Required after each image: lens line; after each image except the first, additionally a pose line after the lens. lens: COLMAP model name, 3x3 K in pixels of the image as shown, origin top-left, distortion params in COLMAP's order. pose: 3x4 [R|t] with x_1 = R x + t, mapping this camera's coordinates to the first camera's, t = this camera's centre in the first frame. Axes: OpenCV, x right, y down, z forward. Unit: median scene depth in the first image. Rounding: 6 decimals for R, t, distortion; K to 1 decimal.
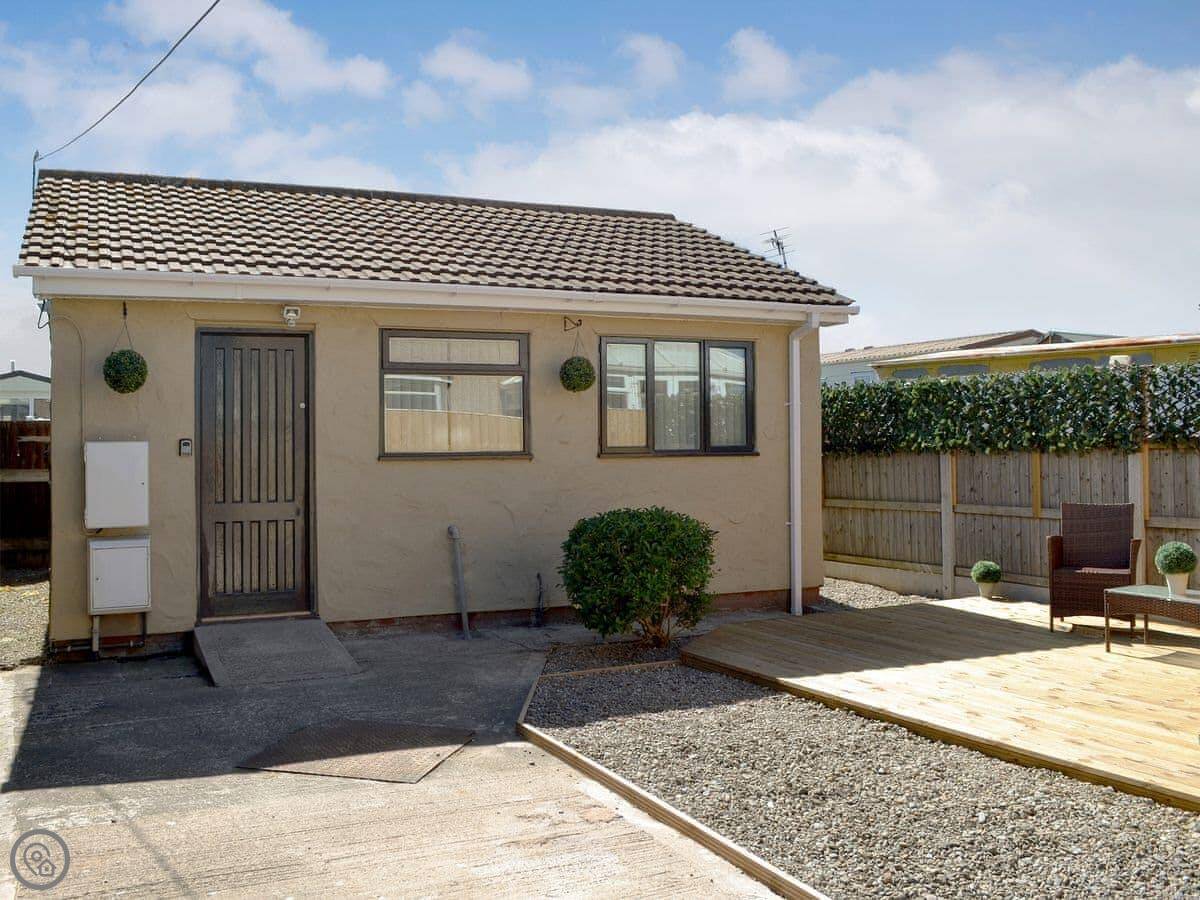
lens RADIAL K [[1163.2, 0, 600.0], [0, 1163.2, 450.0], [0, 0, 1]] dist [-0.086955, 0.008879]
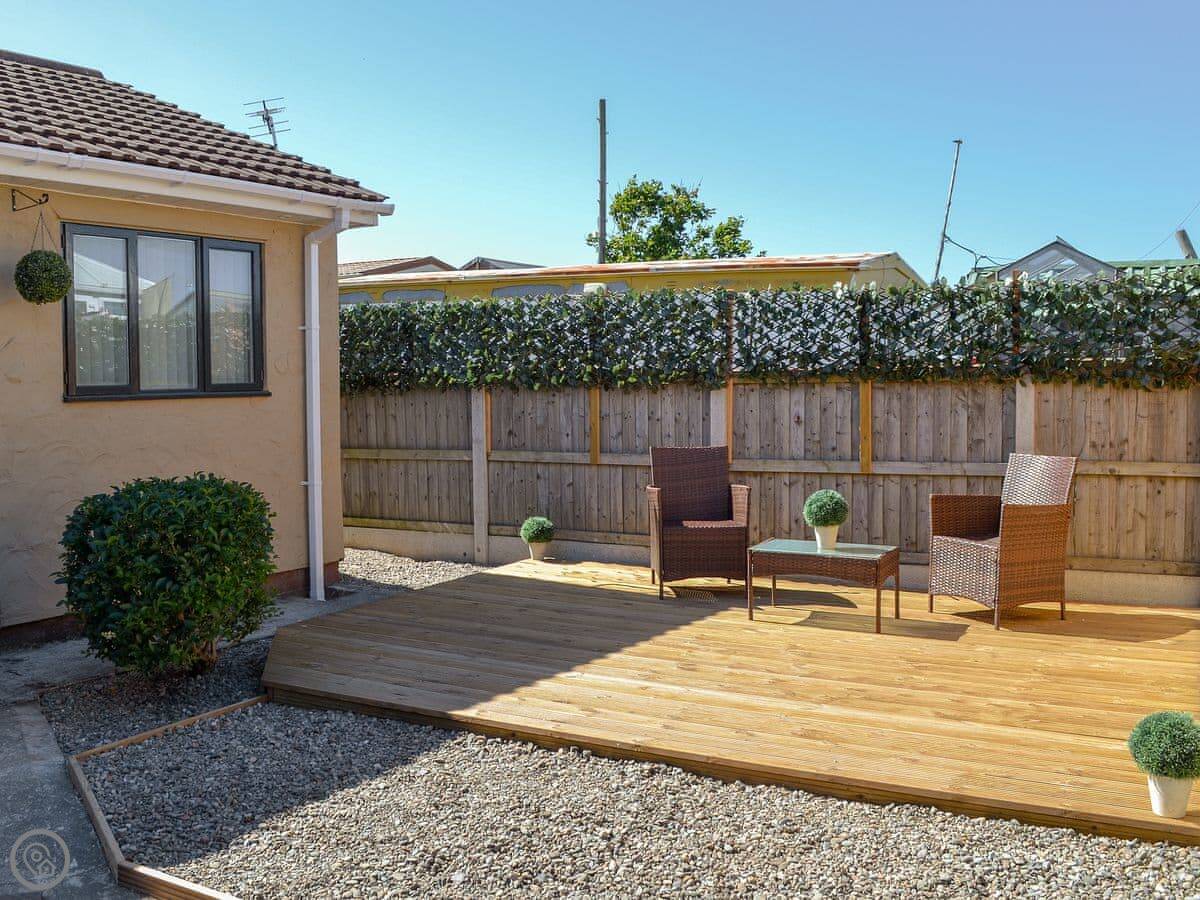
lens RADIAL K [[1216.4, 0, 599.5], [0, 1216.4, 473.6], [0, 0, 1]] dist [-0.076211, -0.009241]
pose [[0.846906, -0.044057, 0.529914, -0.102945], [0.005919, 0.997281, 0.073454, -0.001277], [-0.531709, -0.059072, 0.844864, 0.223224]]
